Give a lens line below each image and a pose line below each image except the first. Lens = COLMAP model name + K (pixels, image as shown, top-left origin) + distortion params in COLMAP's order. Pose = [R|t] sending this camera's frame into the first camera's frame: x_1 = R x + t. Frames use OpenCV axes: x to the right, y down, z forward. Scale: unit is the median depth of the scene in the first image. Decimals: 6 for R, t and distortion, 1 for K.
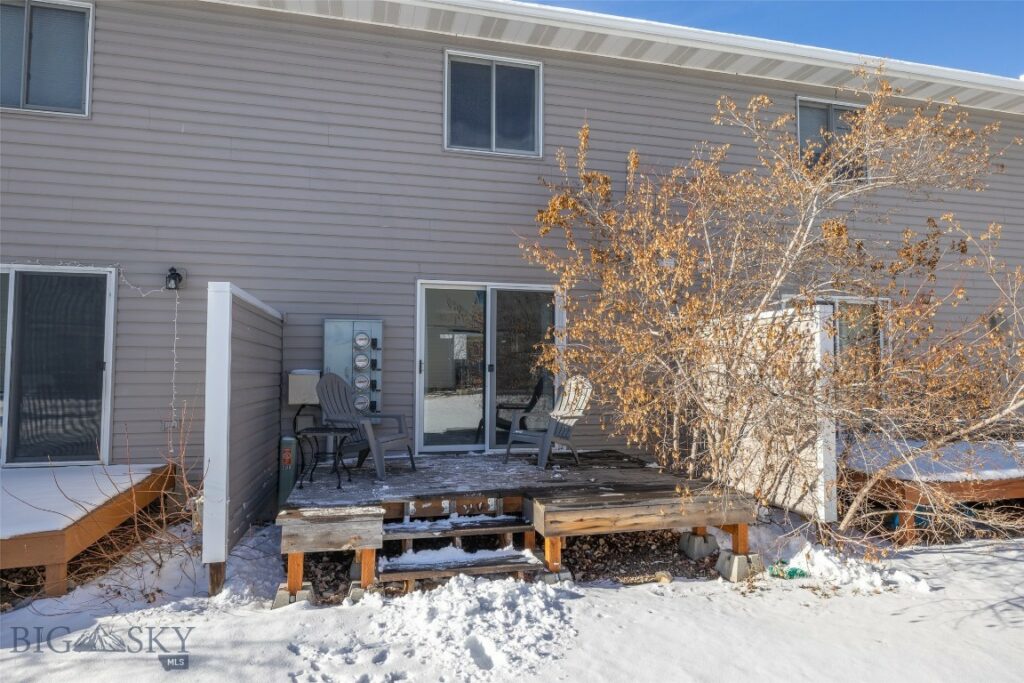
lens RADIAL K [[607.3, 0, 513.3], [0, 607.3, 337.4], [0, 0, 1]] dist [-0.002453, 0.002693]
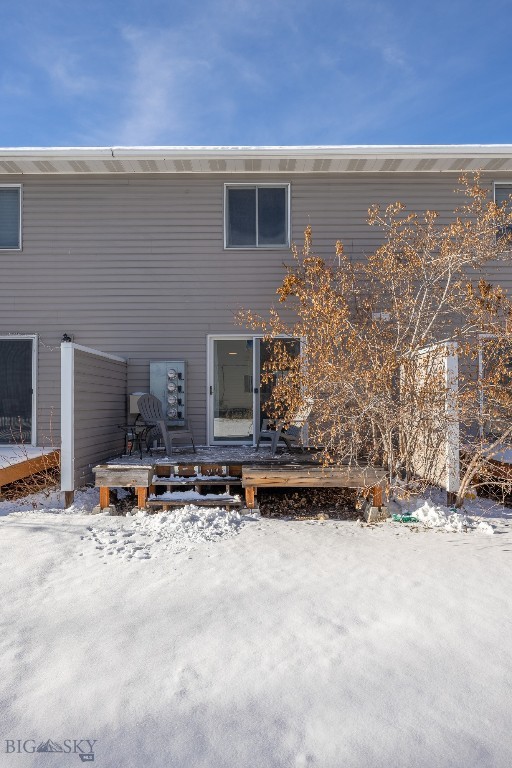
lens RADIAL K [[488.3, 0, 255.5], [0, 488.3, 386.3], [0, 0, 1]] dist [0.006125, -0.003013]
pose [[0.967990, -0.014018, -0.250597, 0.384974], [0.019574, 0.999614, 0.019693, 0.021314], [0.250224, -0.023968, 0.967891, -0.264654]]
